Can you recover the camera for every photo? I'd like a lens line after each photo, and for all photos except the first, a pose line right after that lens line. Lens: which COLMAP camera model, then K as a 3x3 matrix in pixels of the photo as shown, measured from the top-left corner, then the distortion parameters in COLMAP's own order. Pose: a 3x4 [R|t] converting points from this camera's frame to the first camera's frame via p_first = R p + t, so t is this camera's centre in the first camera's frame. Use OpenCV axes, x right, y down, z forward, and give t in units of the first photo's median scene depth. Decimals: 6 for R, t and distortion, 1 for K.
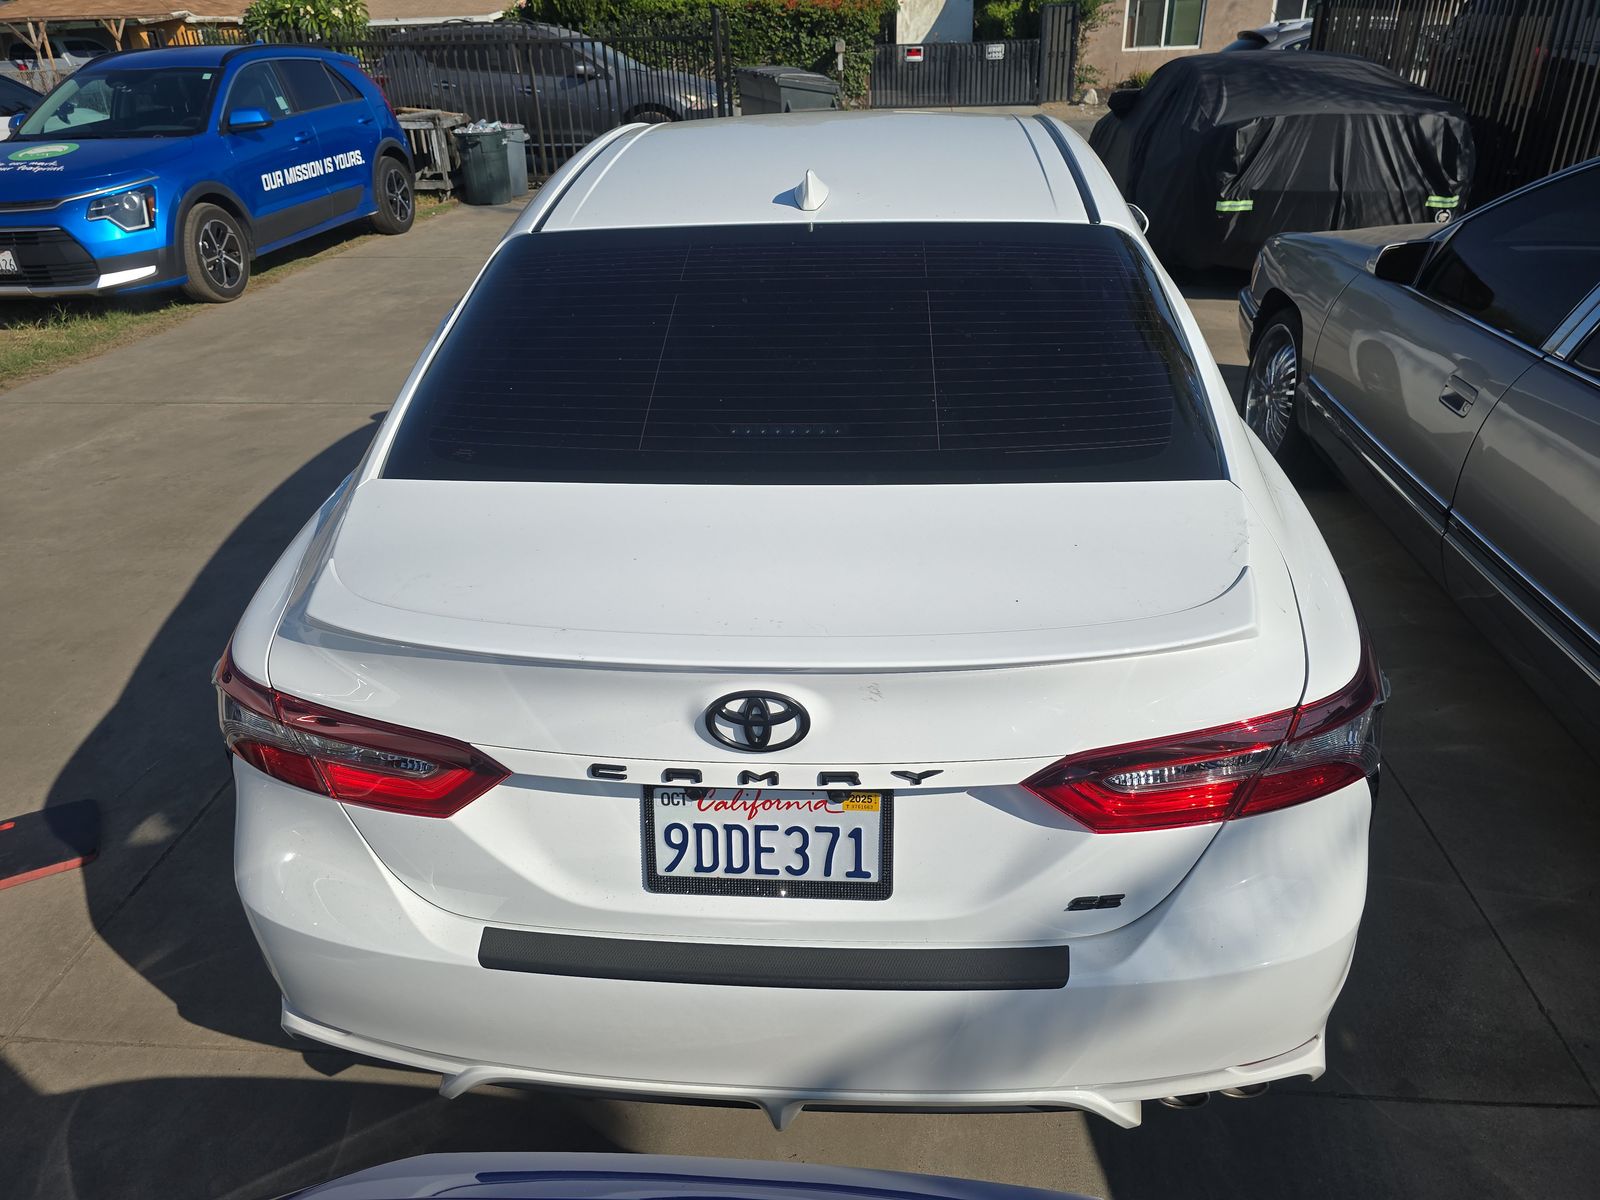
lens RADIAL K [[1081.3, 0, 800.5], [0, 1081.3, 598.5], [0, 0, 1]] dist [0.014558, -0.031103]
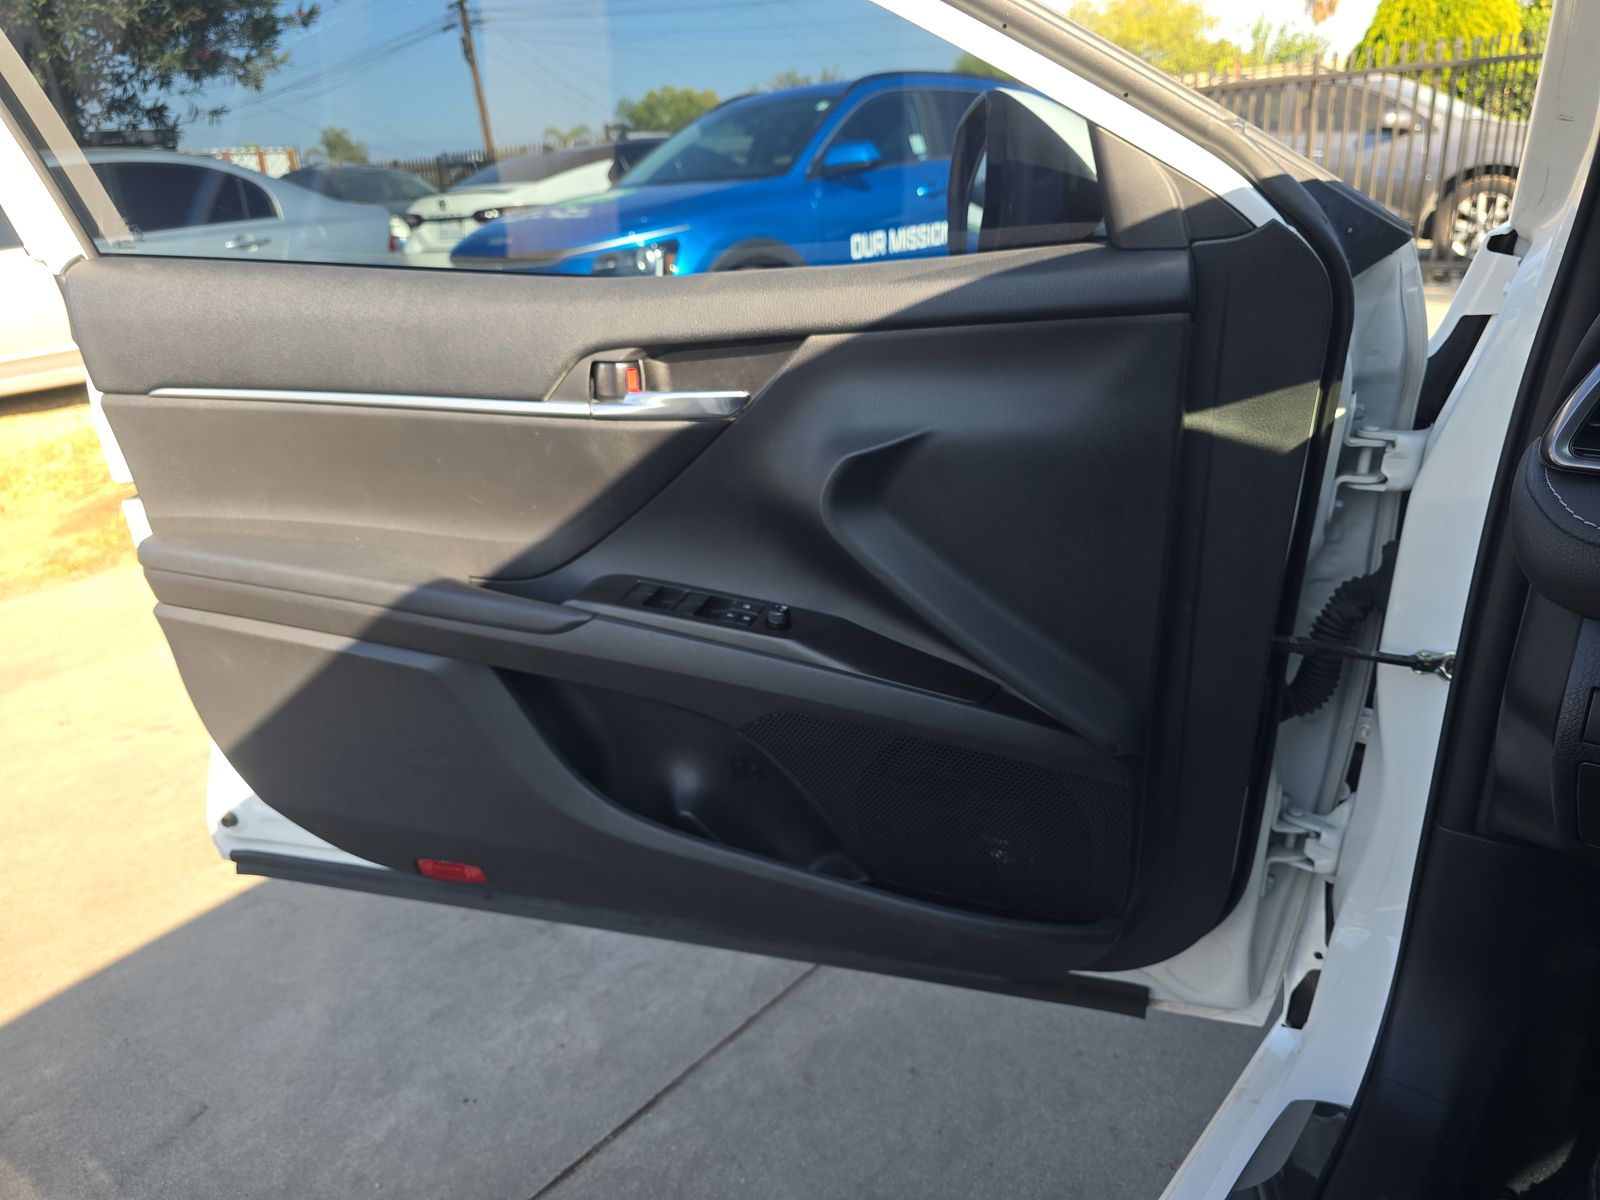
lens RADIAL K [[1081.3, 0, 798.3], [0, 1081.3, 609.1], [0, 0, 1]] dist [0.014558, -0.031103]
pose [[0.795895, 0.184639, -0.576593, -0.048964], [-0.239612, 0.970664, -0.019916, -0.084918], [0.556001, 0.154010, 0.816789, 0.280602]]
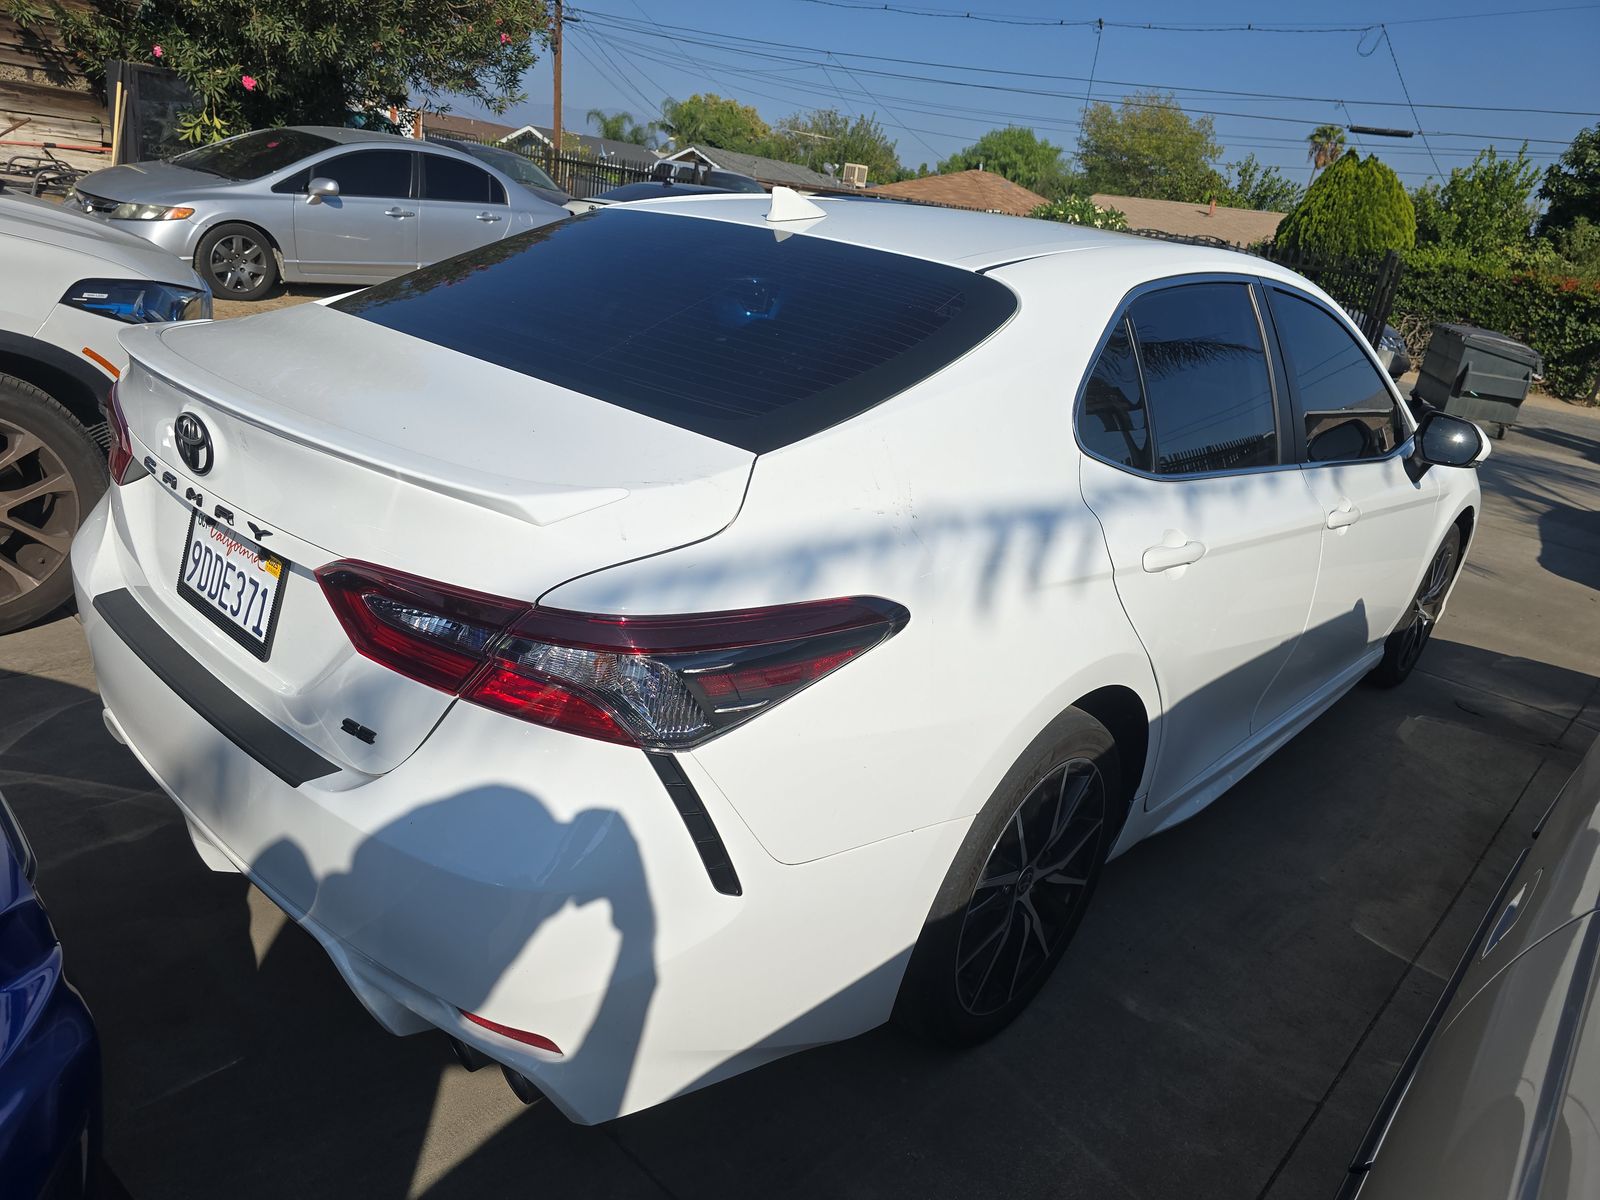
lens RADIAL K [[1081.3, 0, 799.8], [0, 1081.3, 596.5], [0, 0, 1]] dist [0.014558, -0.031103]
pose [[0.778340, 0.323754, -0.537932, 0.105965], [-0.416945, 0.907122, -0.057332, 0.004727], [0.469409, 0.268911, 0.841036, 0.028722]]
